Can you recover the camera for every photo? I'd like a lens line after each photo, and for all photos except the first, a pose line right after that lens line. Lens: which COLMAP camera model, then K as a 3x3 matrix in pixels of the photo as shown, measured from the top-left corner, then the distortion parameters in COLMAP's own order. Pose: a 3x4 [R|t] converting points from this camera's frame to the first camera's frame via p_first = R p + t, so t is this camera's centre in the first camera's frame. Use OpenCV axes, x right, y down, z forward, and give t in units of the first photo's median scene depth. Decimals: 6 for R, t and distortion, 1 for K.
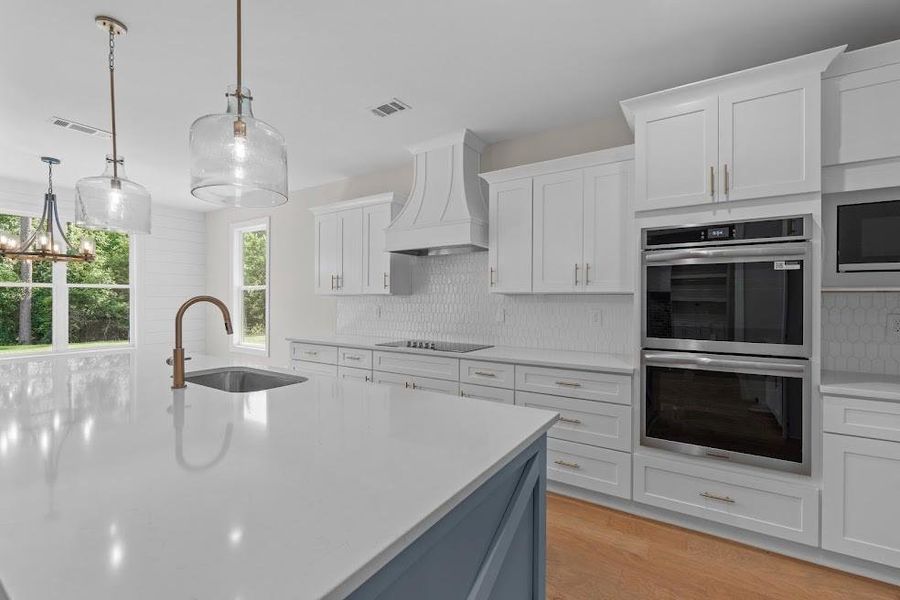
lens RADIAL K [[399.7, 0, 447.9], [0, 399.7, 299.1], [0, 0, 1]] dist [0.001521, -0.000047]
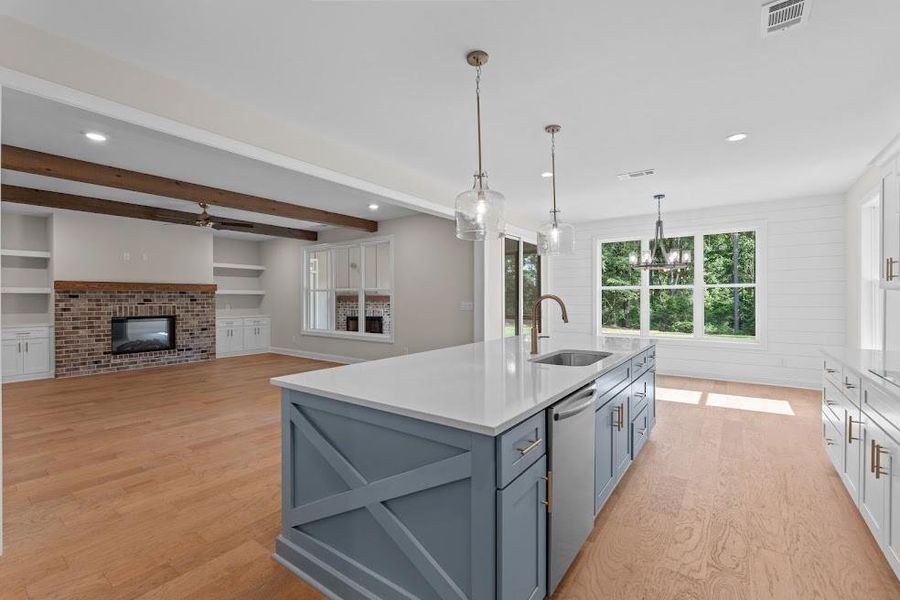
lens RADIAL K [[399.7, 0, 447.9], [0, 399.7, 299.1], [0, 0, 1]] dist [0.001521, -0.000047]
pose [[-0.052097, 0.001164, -0.998641, 0.746714], [0.003628, 0.999993, 0.000976, 0.004805], [0.998635, -0.003572, -0.052101, 0.613200]]
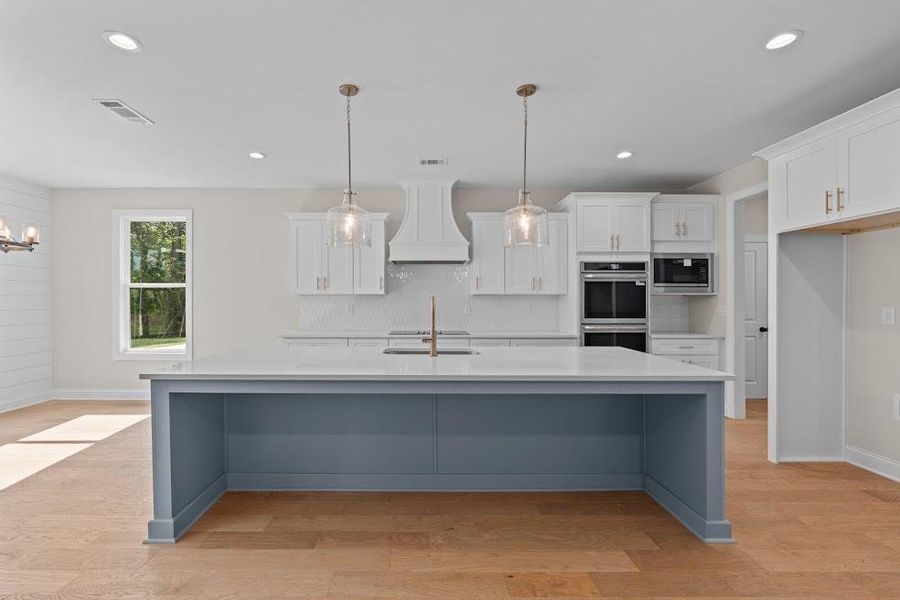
lens RADIAL K [[399.7, 0, 447.9], [0, 399.7, 299.1], [0, 0, 1]] dist [0.001521, -0.000047]
pose [[0.840520, -0.001305, 0.541780, -1.083569], [0.000026, 0.999997, 0.002368, -0.000338], [-0.541781, -0.001976, 0.840517, -0.259152]]
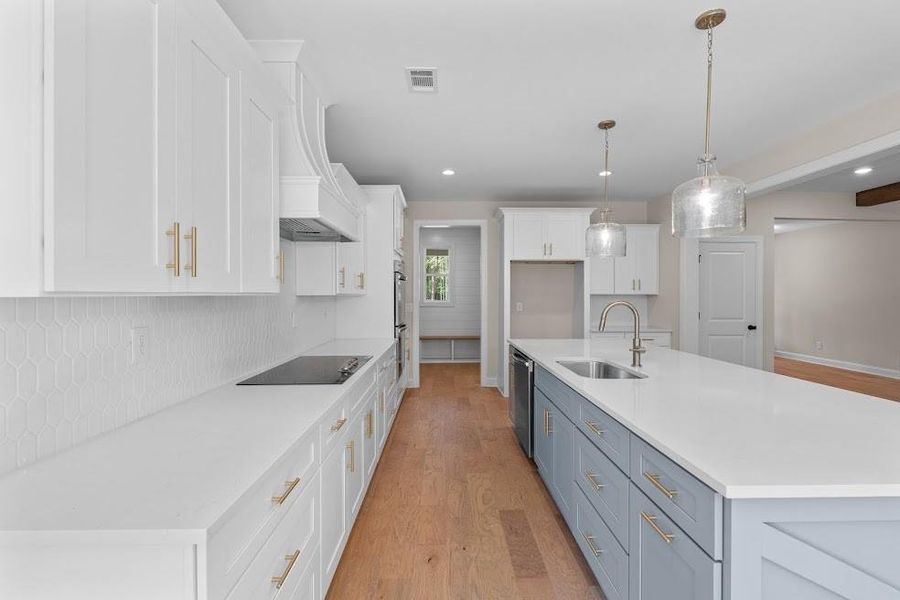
lens RADIAL K [[399.7, 0, 447.9], [0, 399.7, 299.1], [0, 0, 1]] dist [0.001521, -0.000047]
pose [[-0.545969, -0.007373, 0.837773, -1.132224], [-0.000480, 0.999964, 0.008488, -0.016485], [-0.837805, 0.004232, -0.545953, 1.845487]]
